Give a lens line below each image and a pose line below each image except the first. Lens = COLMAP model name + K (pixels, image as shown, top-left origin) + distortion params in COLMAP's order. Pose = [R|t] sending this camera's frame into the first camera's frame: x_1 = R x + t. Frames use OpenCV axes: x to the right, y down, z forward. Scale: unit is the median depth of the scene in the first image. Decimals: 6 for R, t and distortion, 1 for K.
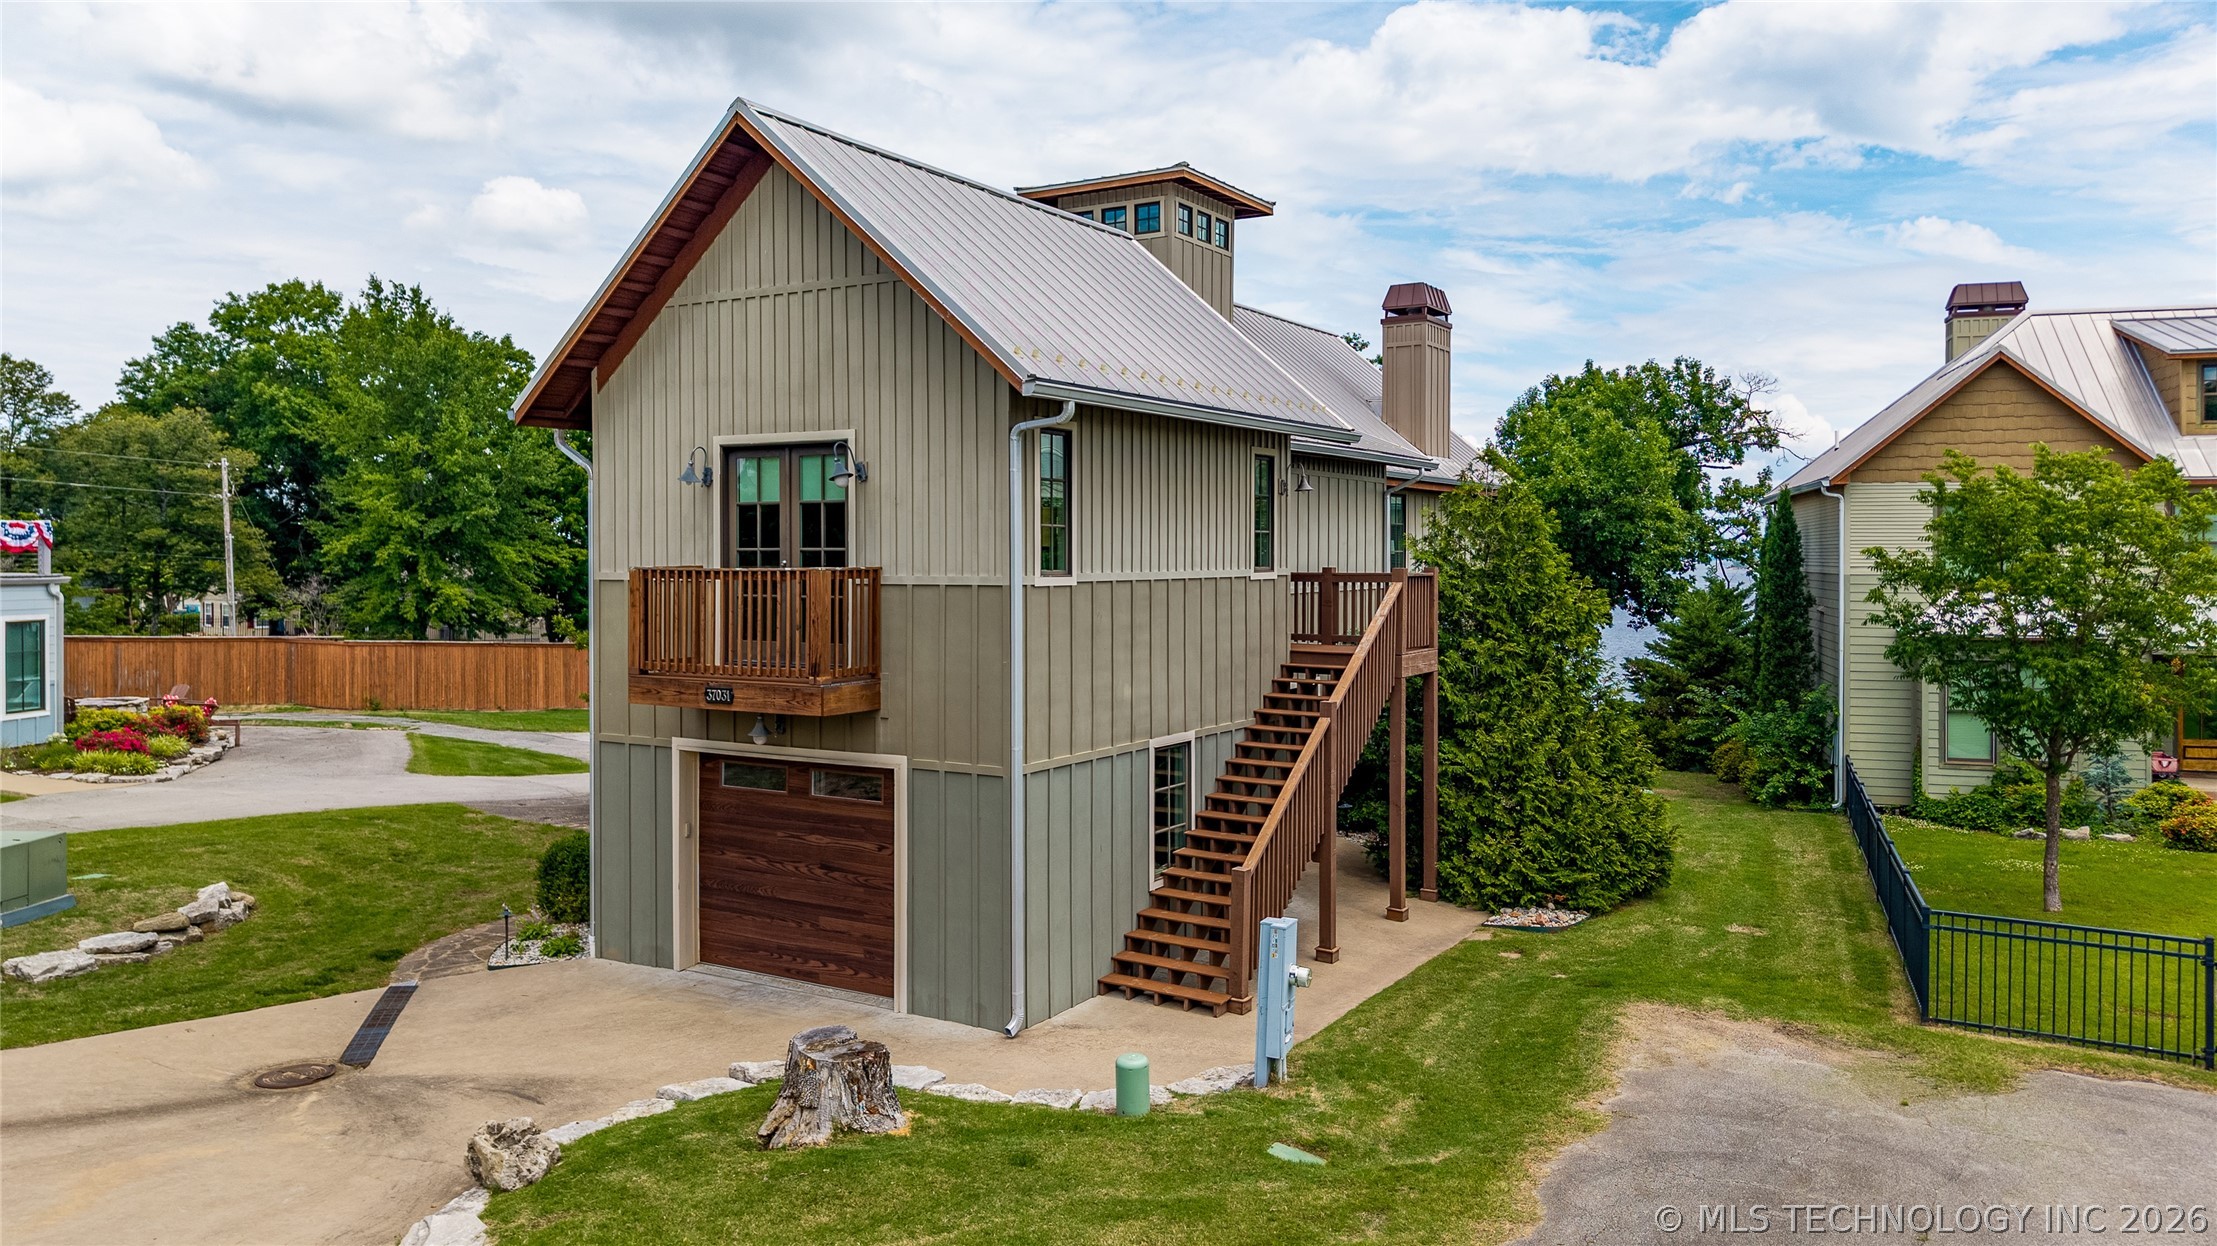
lens RADIAL K [[1527.8, 0, 1113.7], [0, 1527.8, 608.1], [0, 0, 1]] dist [0.025120, -0.028387]
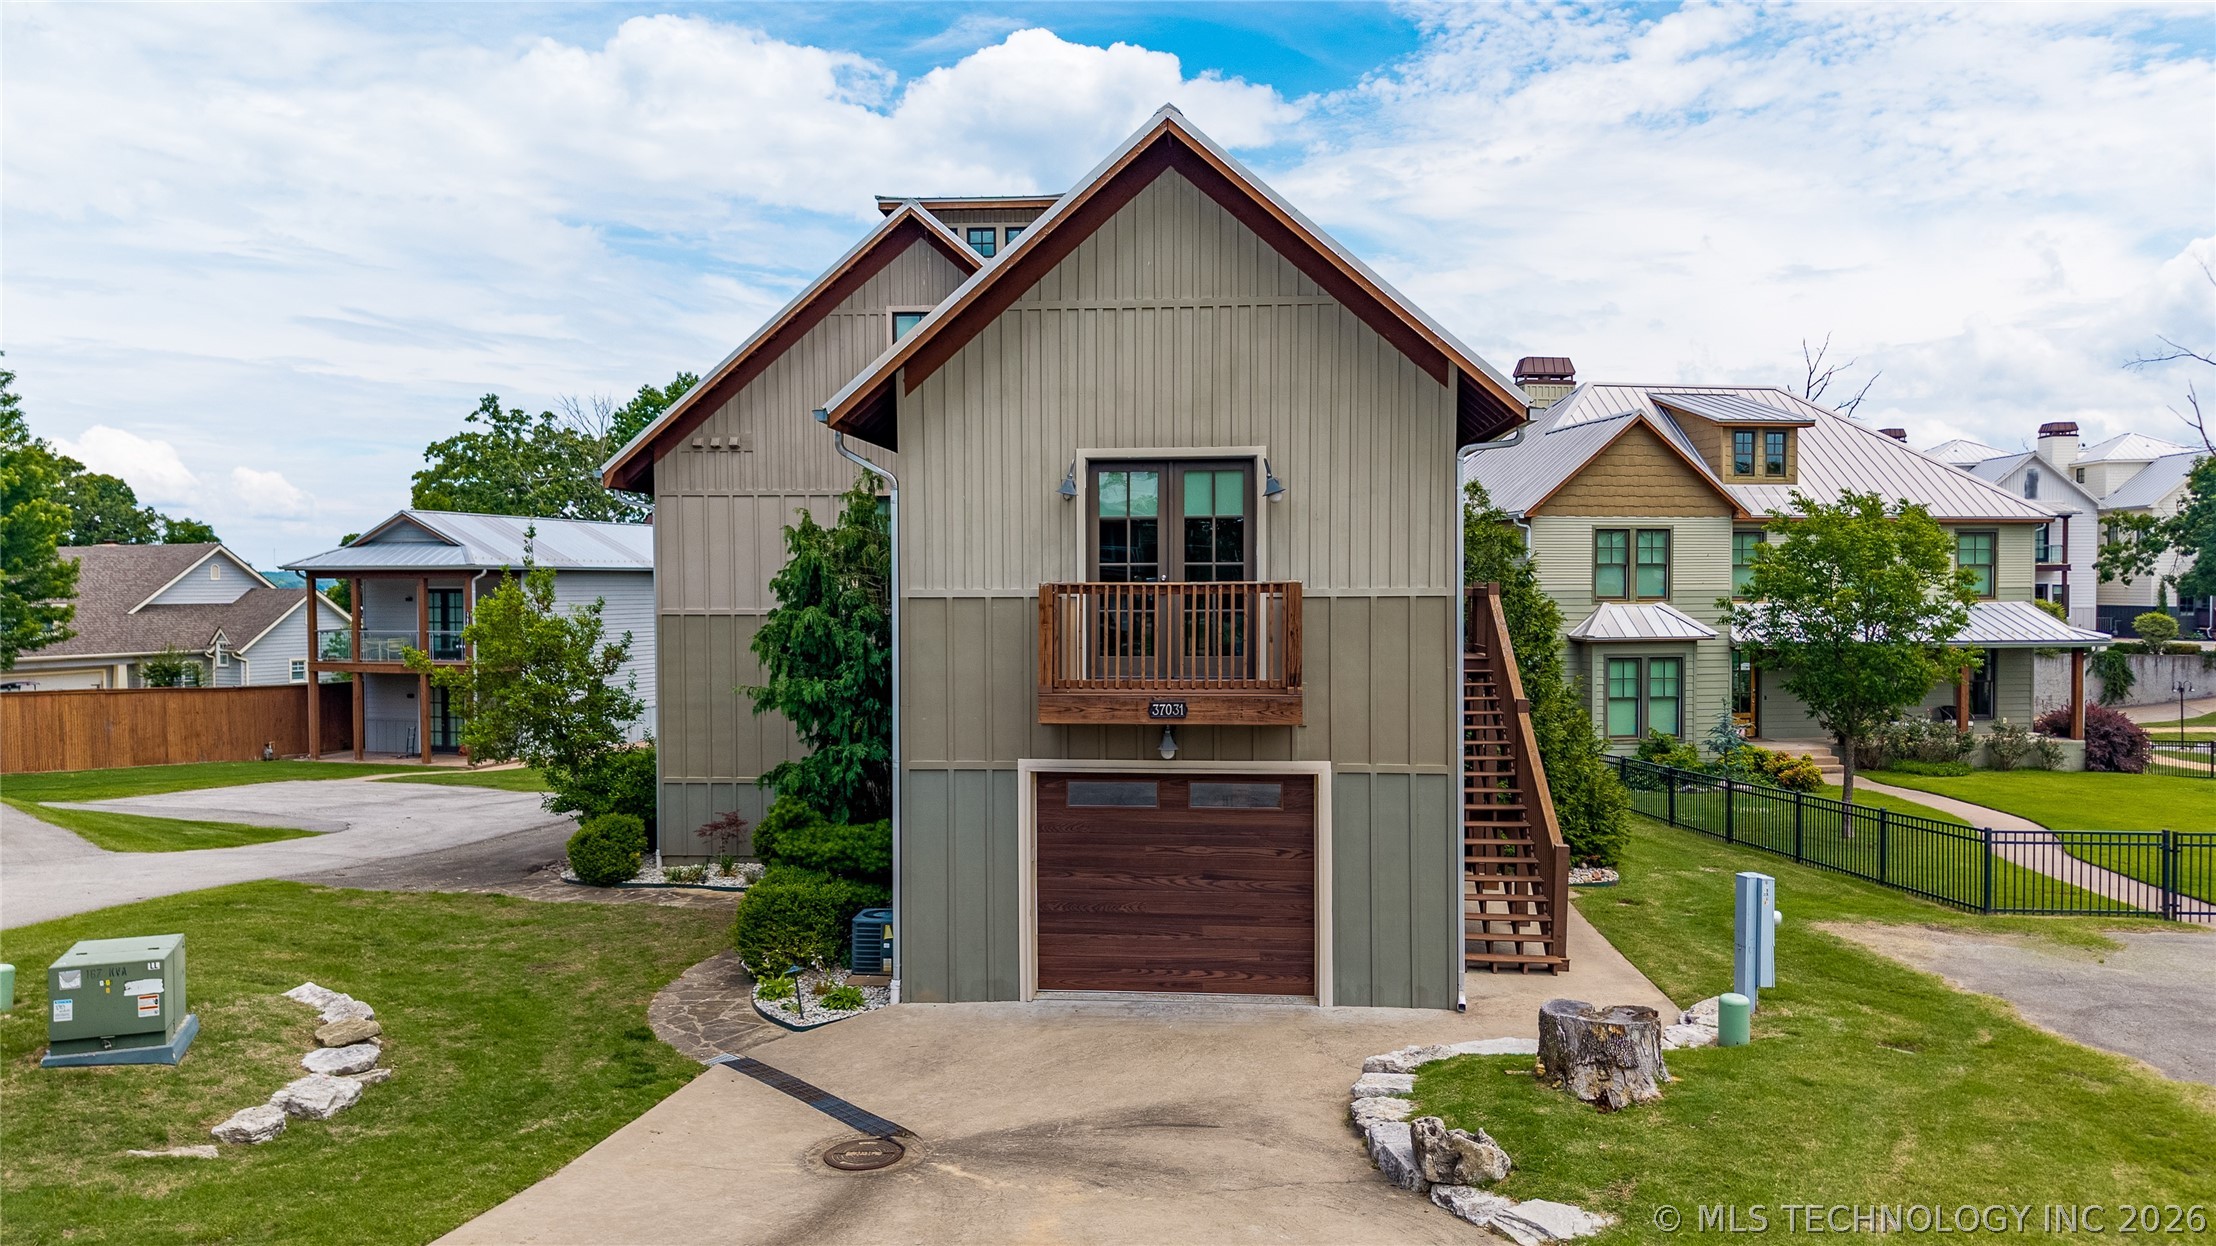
lens RADIAL K [[1527.1, 0, 1053.4], [0, 1527.1, 647.3], [0, 0, 1]] dist [0.025120, -0.028387]
pose [[0.890743, -0.020883, 0.454028, -0.725516], [0.016306, 0.999769, 0.013995, 0.000855], [-0.454215, -0.005062, 0.890878, 0.142020]]
